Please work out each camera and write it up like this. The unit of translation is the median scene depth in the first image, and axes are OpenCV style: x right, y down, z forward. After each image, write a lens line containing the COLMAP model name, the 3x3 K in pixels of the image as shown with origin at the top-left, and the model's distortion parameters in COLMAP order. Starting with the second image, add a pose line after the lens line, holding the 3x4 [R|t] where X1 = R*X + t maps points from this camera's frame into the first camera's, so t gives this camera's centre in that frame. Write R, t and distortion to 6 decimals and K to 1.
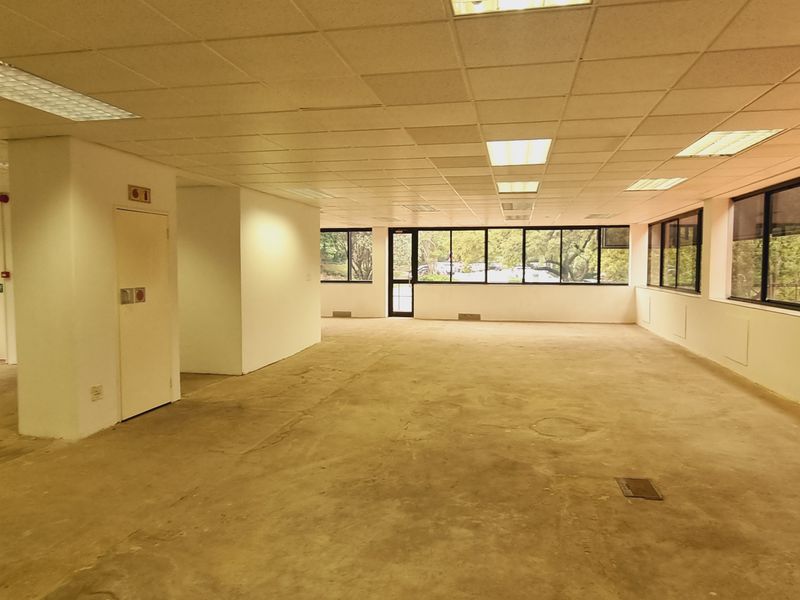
lens RADIAL K [[543.4, 0, 404.8], [0, 543.4, 297.1], [0, 0, 1]] dist [0.007958, 0.004462]
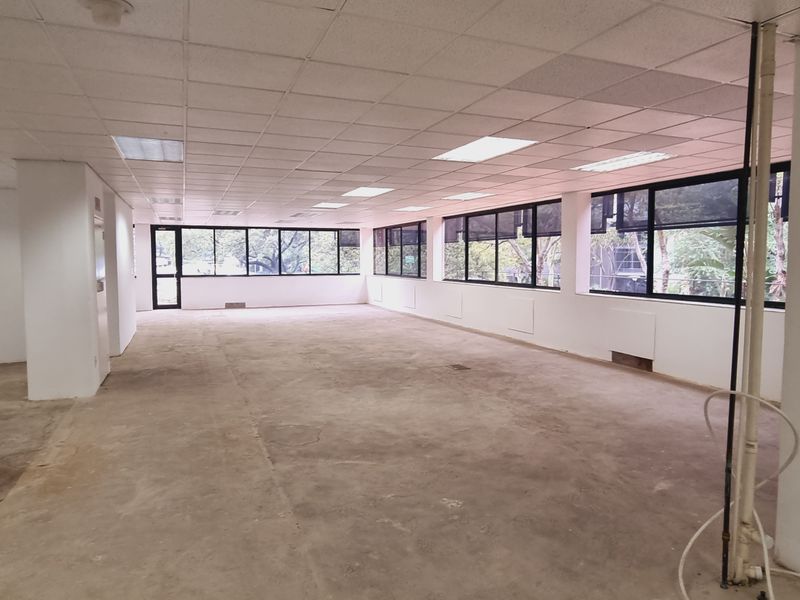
lens RADIAL K [[543.4, 0, 404.8], [0, 543.4, 297.1], [0, 0, 1]] dist [0.007958, 0.004462]
pose [[0.835789, -0.044325, 0.547258, -0.212921], [0.038533, 0.999014, 0.022066, 0.007734], [-0.547697, 0.002645, 0.836673, -0.153886]]
